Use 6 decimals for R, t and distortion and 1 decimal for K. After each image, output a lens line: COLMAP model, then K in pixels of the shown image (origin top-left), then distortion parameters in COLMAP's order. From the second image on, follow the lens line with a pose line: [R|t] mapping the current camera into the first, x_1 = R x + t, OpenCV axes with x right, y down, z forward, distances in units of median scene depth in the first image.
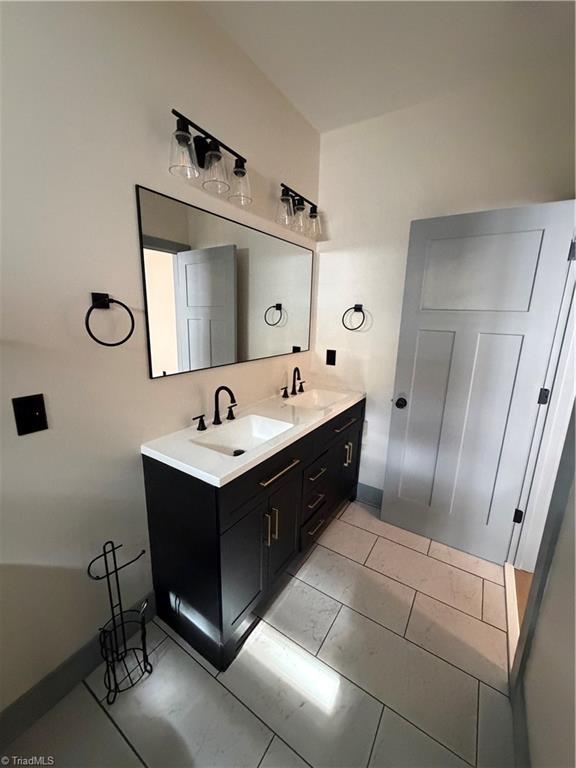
lens RADIAL K [[306.4, 0, 286.7], [0, 306.4, 381.8], [0, 0, 1]] dist [0.000824, 0.000265]
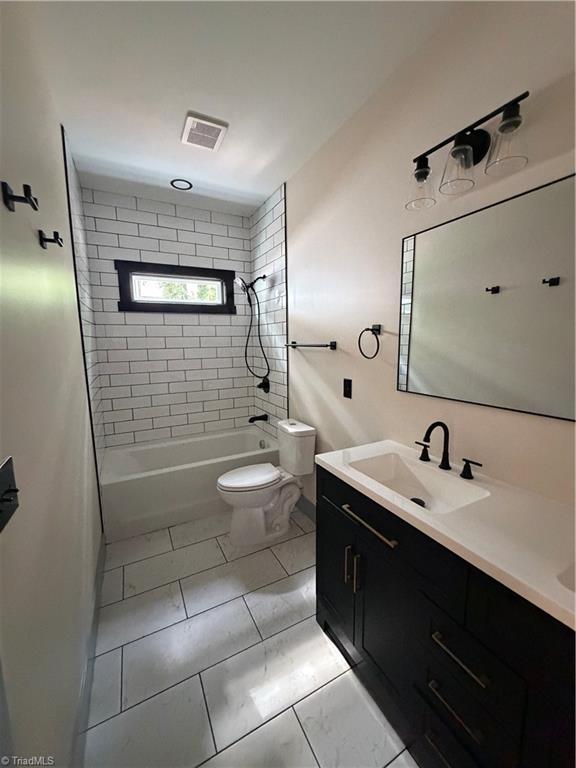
lens RADIAL K [[306.4, 0, 287.7], [0, 306.4, 384.1], [0, 0, 1]] dist [0.000824, 0.000265]
pose [[-0.484515, 0.104858, -0.868476, 0.708253], [-0.194238, 0.955112, 0.223681, -0.192070], [0.852946, 0.277068, -0.442398, 1.010772]]
